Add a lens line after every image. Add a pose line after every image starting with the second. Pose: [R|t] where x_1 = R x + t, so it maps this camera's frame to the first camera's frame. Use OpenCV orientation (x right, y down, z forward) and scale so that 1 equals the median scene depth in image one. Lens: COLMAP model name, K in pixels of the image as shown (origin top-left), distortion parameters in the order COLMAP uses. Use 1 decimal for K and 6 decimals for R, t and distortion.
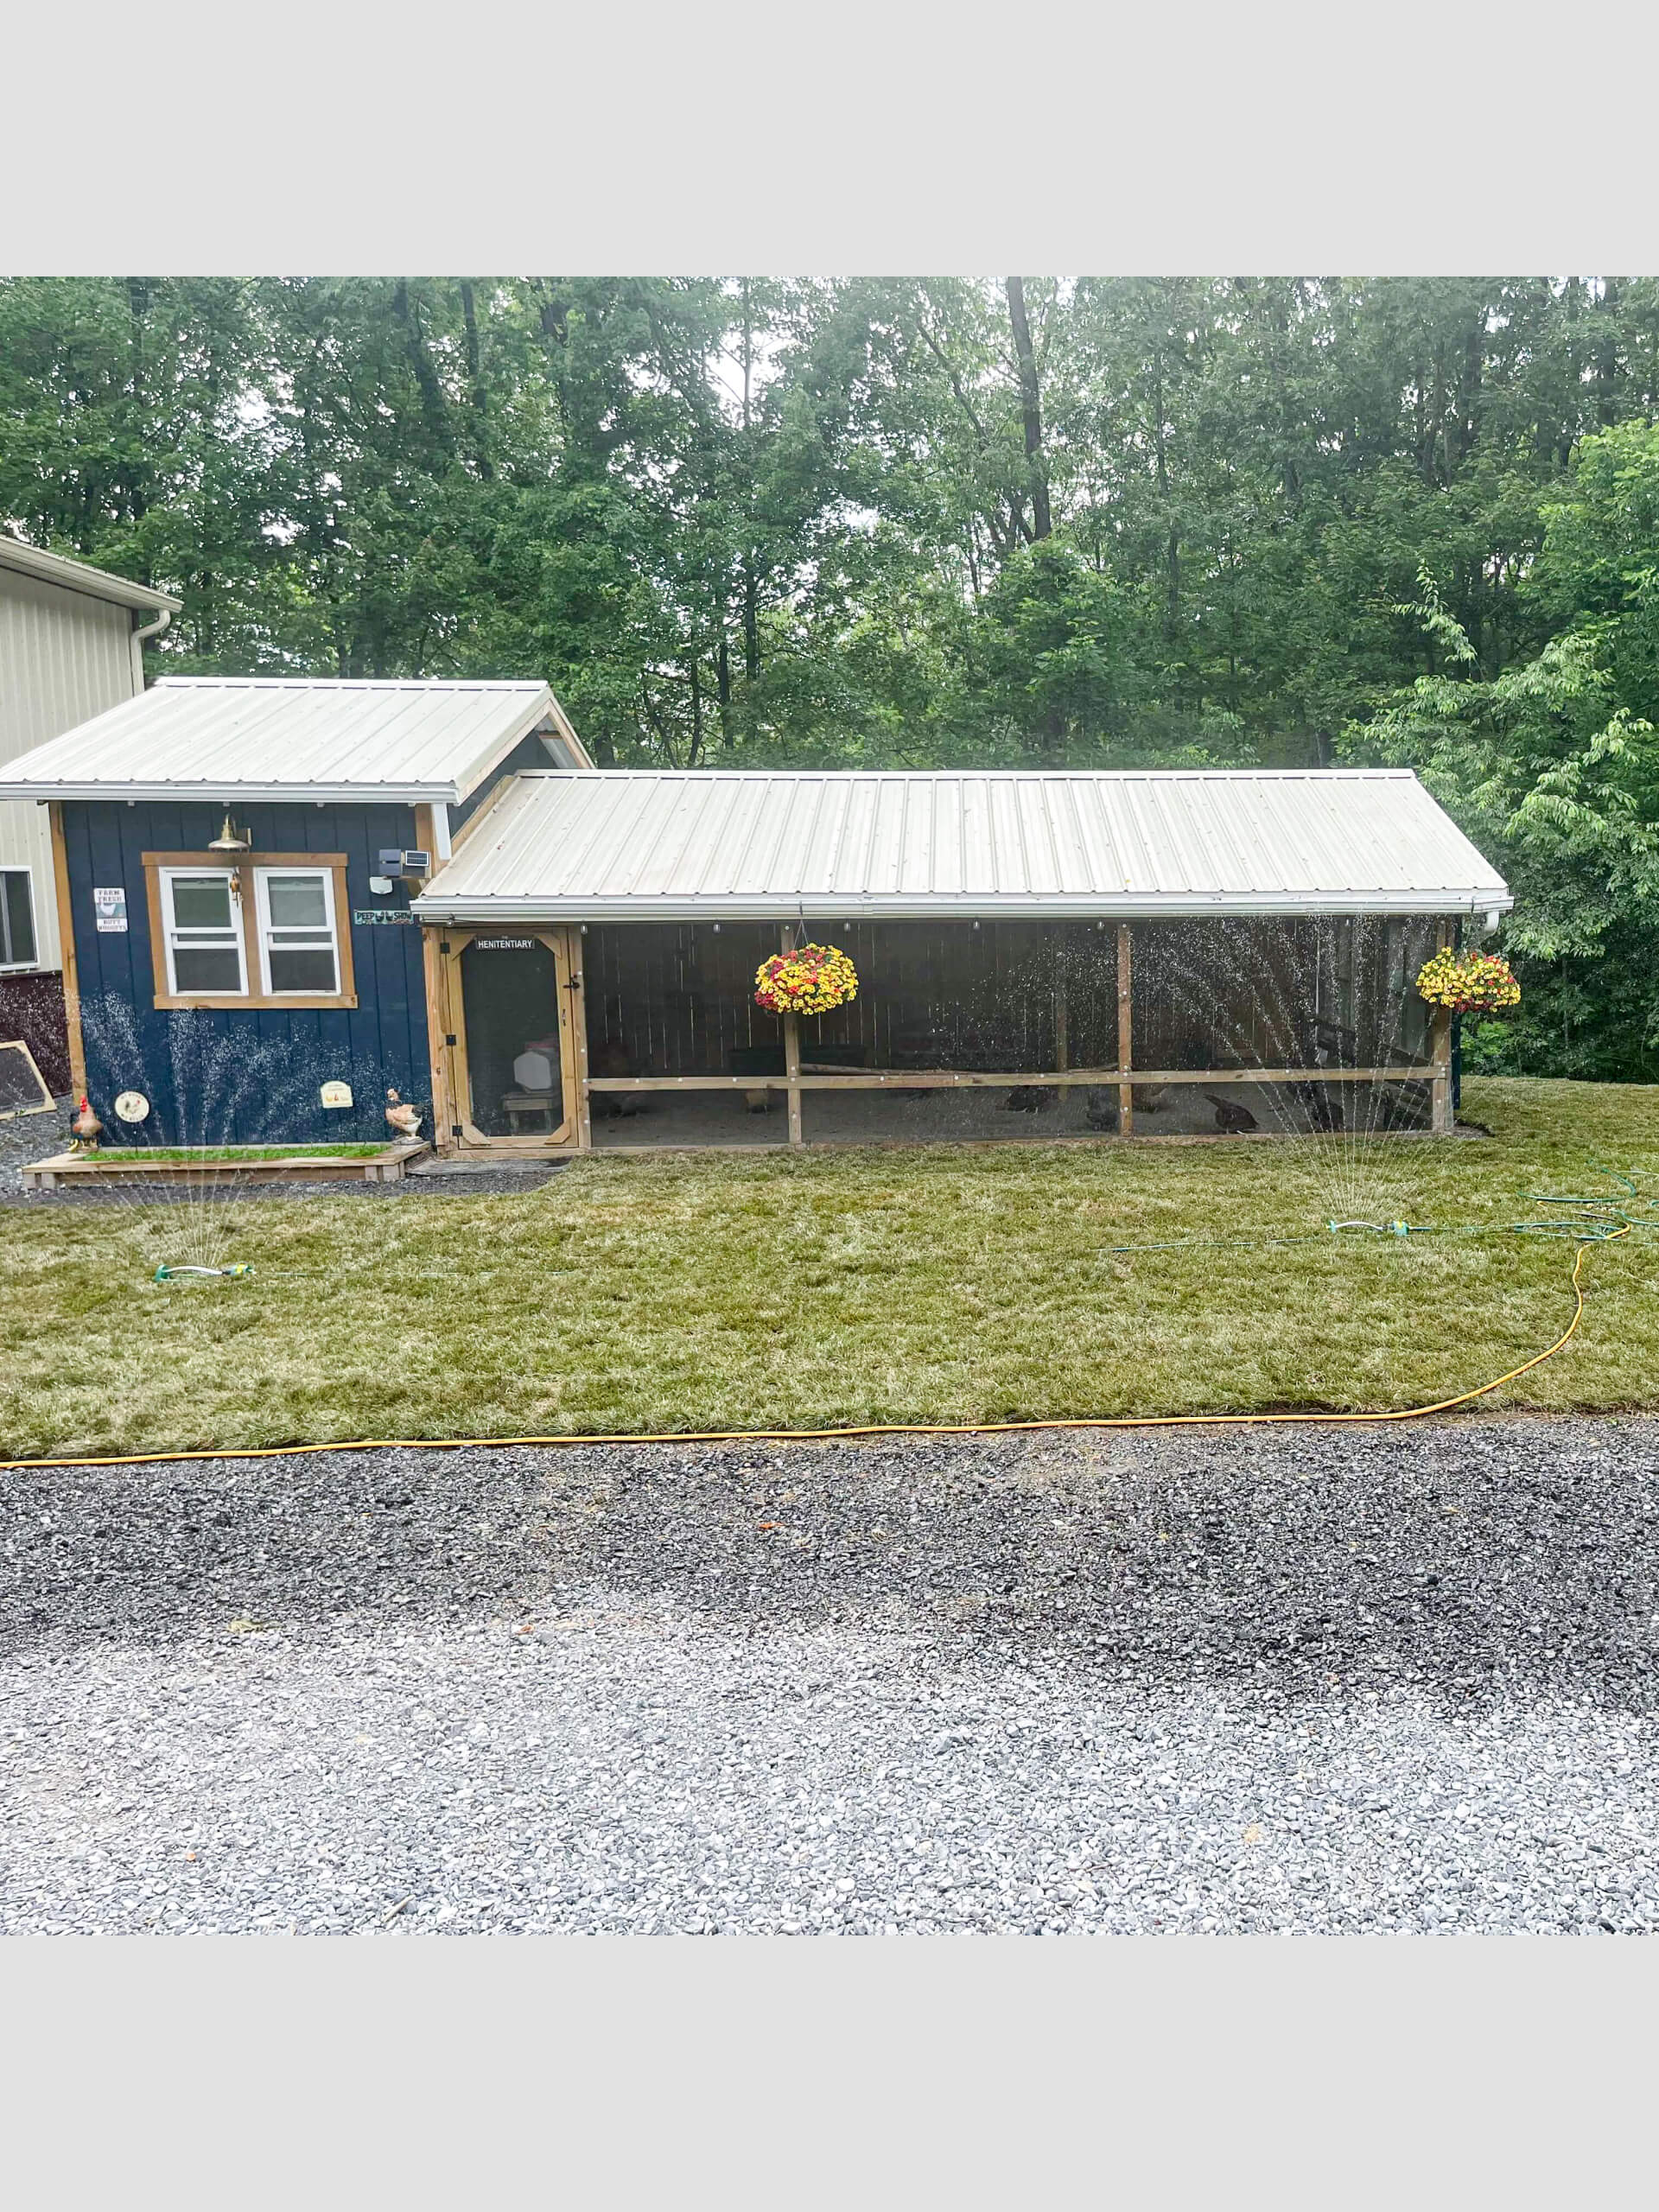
lens RADIAL K [[1749.9, 0, 829.5], [0, 1749.9, 1106.0], [0, 0, 1]] dist [0.080733, -0.196374]
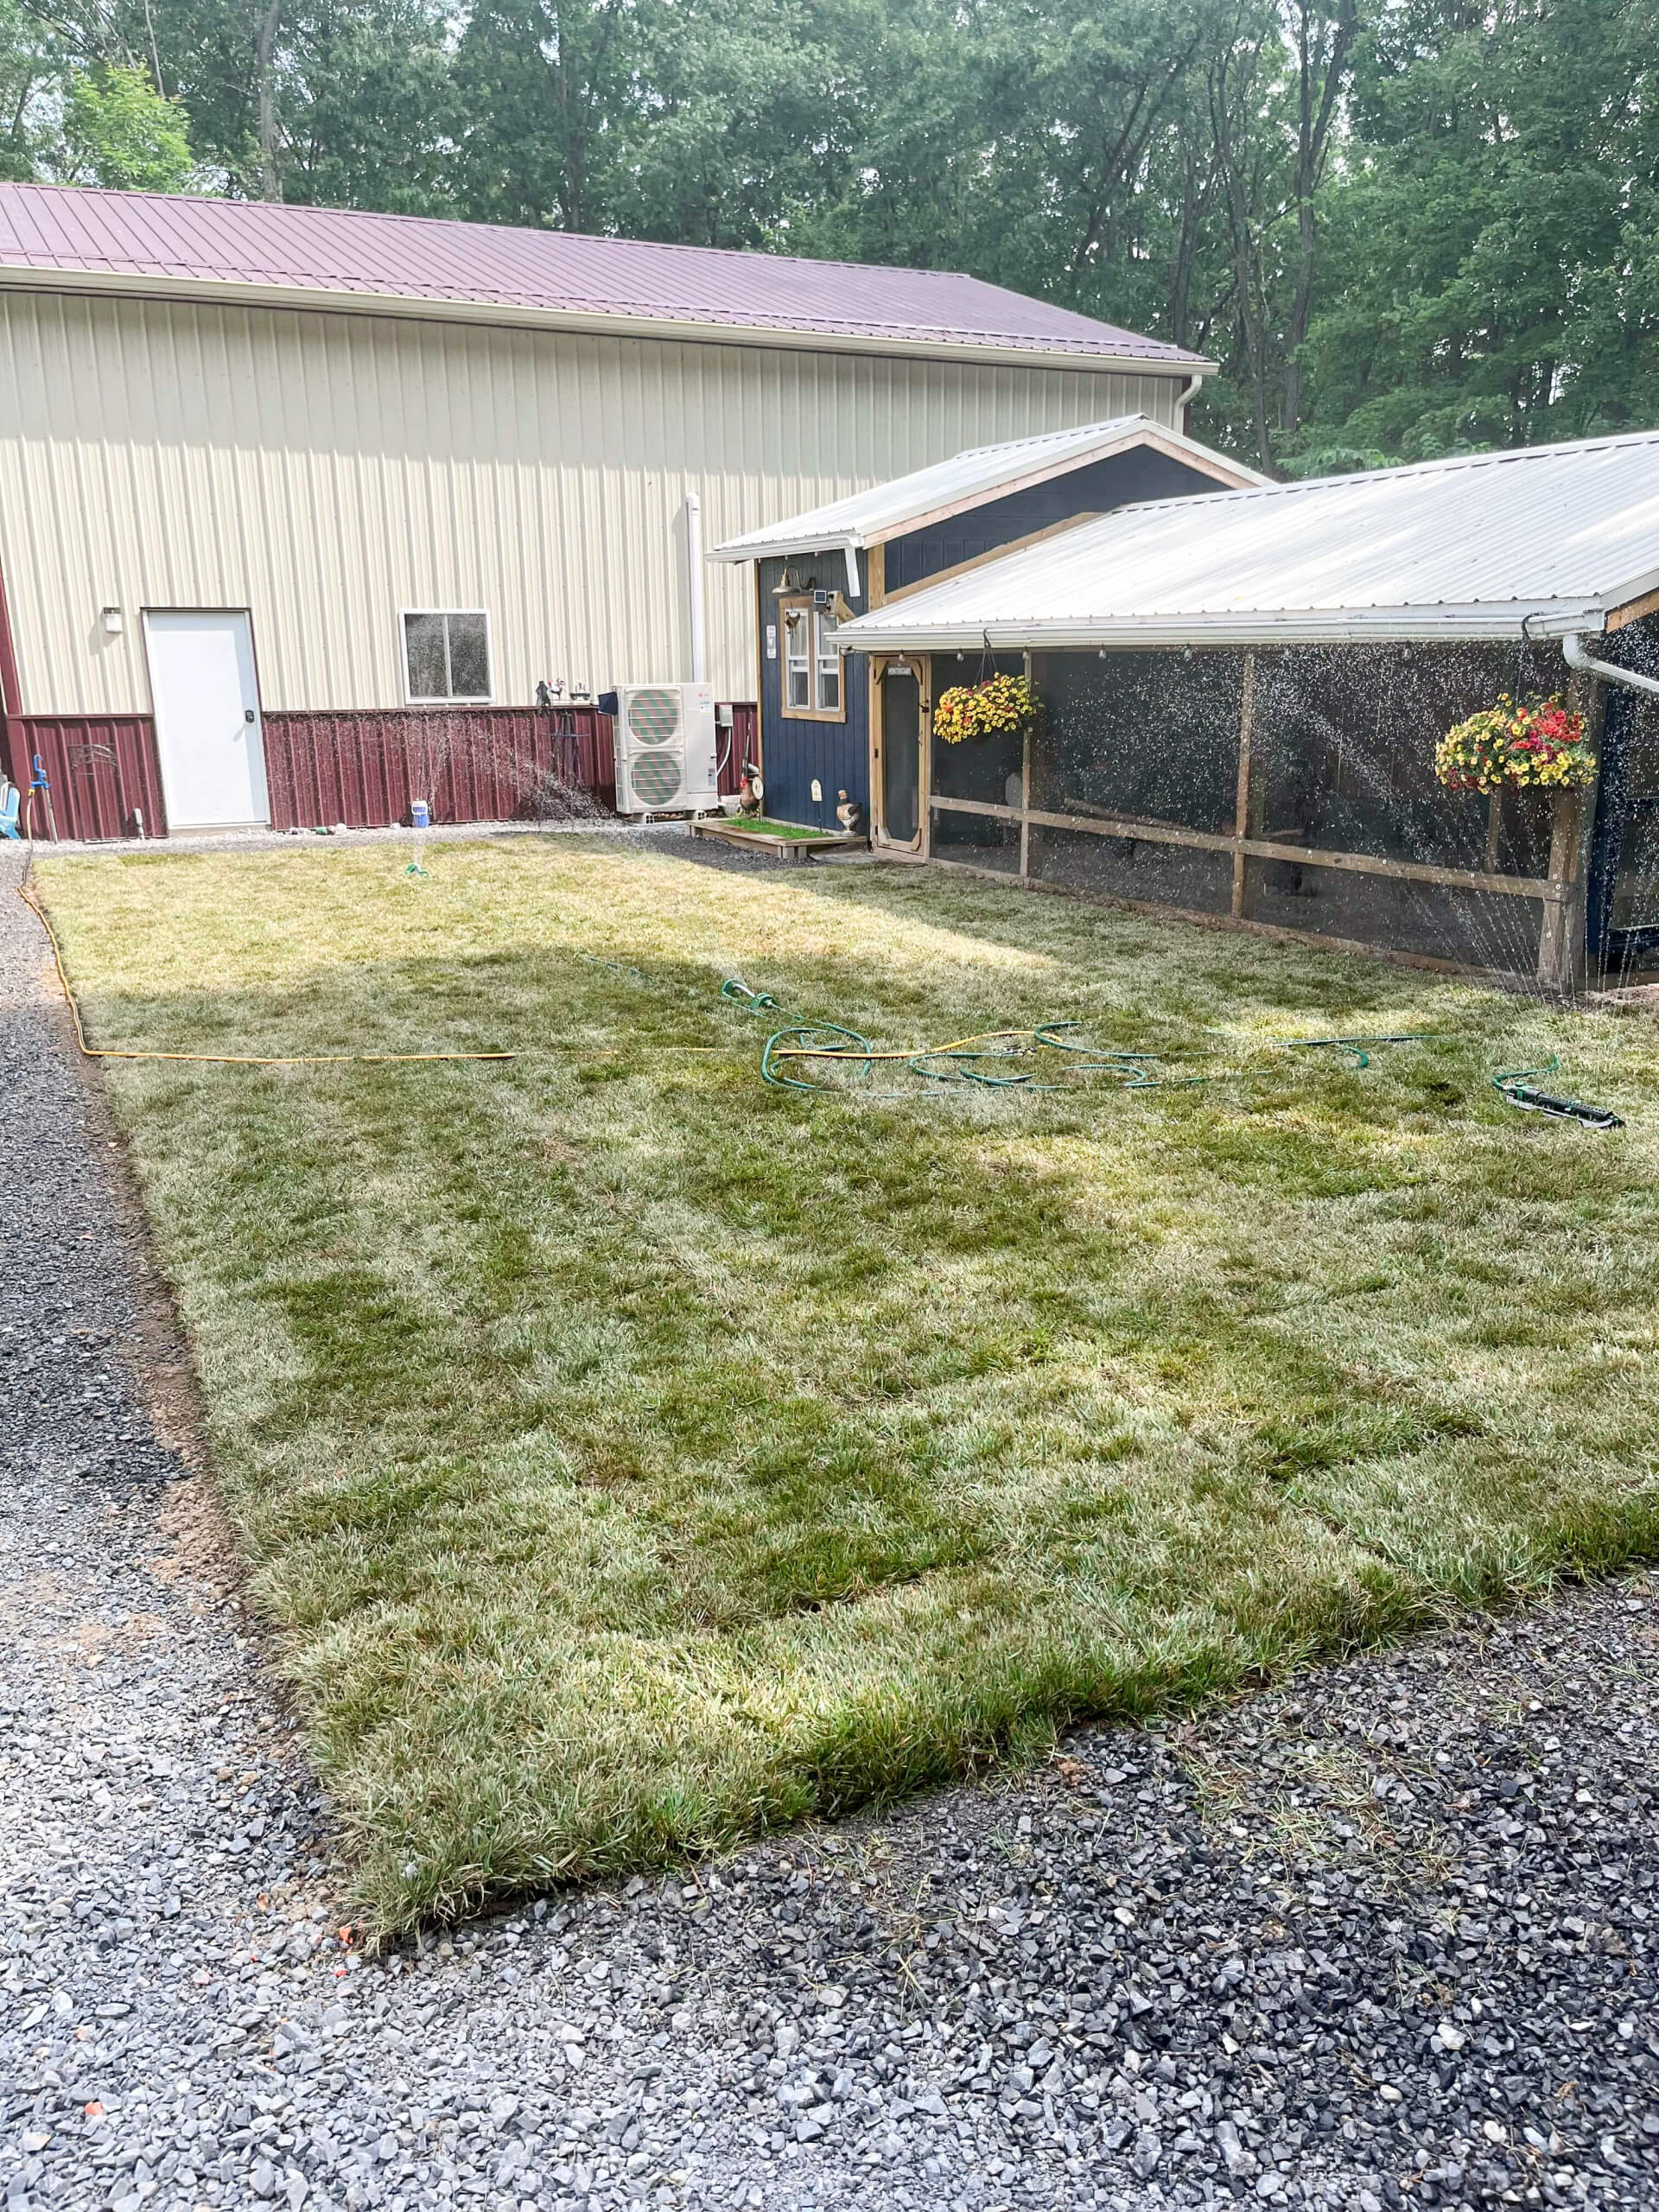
lens RADIAL K [[1656.6, 0, 924.1], [0, 1656.6, 1102.6], [0, 0, 1]] dist [0.073990, -0.121210]
pose [[0.423353, 0.238768, -0.873935, 0.855884], [-0.112539, 0.971034, 0.210780, -0.049018], [0.898948, 0.009117, 0.437961, 0.537772]]
